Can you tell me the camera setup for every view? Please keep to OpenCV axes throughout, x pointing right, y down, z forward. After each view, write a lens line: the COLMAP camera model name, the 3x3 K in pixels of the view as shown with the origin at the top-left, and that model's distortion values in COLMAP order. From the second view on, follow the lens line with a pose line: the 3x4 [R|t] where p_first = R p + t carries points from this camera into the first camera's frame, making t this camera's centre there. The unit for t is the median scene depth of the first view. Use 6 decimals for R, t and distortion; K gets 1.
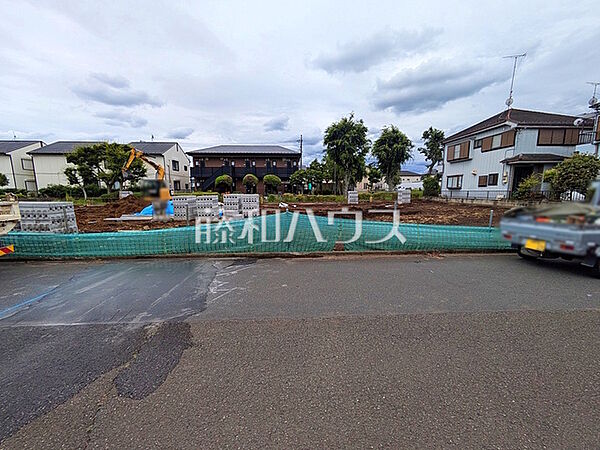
lens RADIAL K [[232.9, 0, 297.5], [0, 232.9, 223.6], [0, 0, 1]] dist [0.001831, 0.000708]
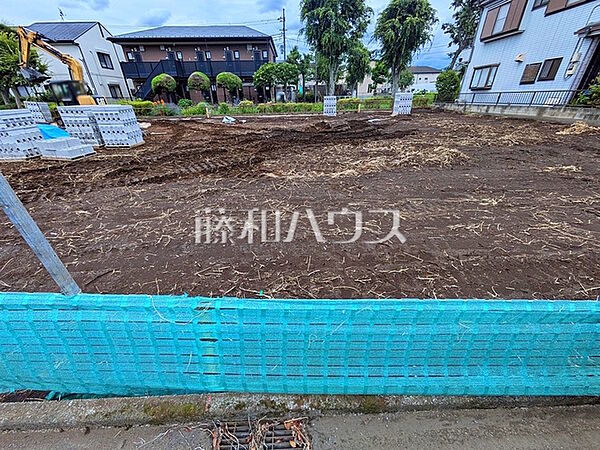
lens RADIAL K [[232.9, 0, 297.5], [0, 232.9, 223.6], [0, 0, 1]] dist [0.001831, 0.000708]
pose [[0.999833, -0.007794, -0.016556, 0.113618], [0.013109, 0.936325, 0.350890, -0.021978], [0.012767, -0.351048, 0.936270, 0.167394]]
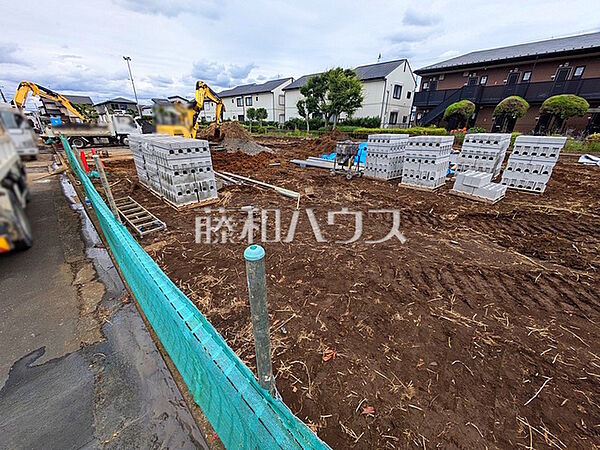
lens RADIAL K [[232.9, 0, 297.5], [0, 232.9, 223.6], [0, 0, 1]] dist [0.001831, 0.000708]
pose [[0.666252, 0.304021, -0.680940, -0.071616], [-0.119306, 0.944817, 0.305102, -0.024115], [0.736121, -0.122035, 0.665758, 0.171927]]
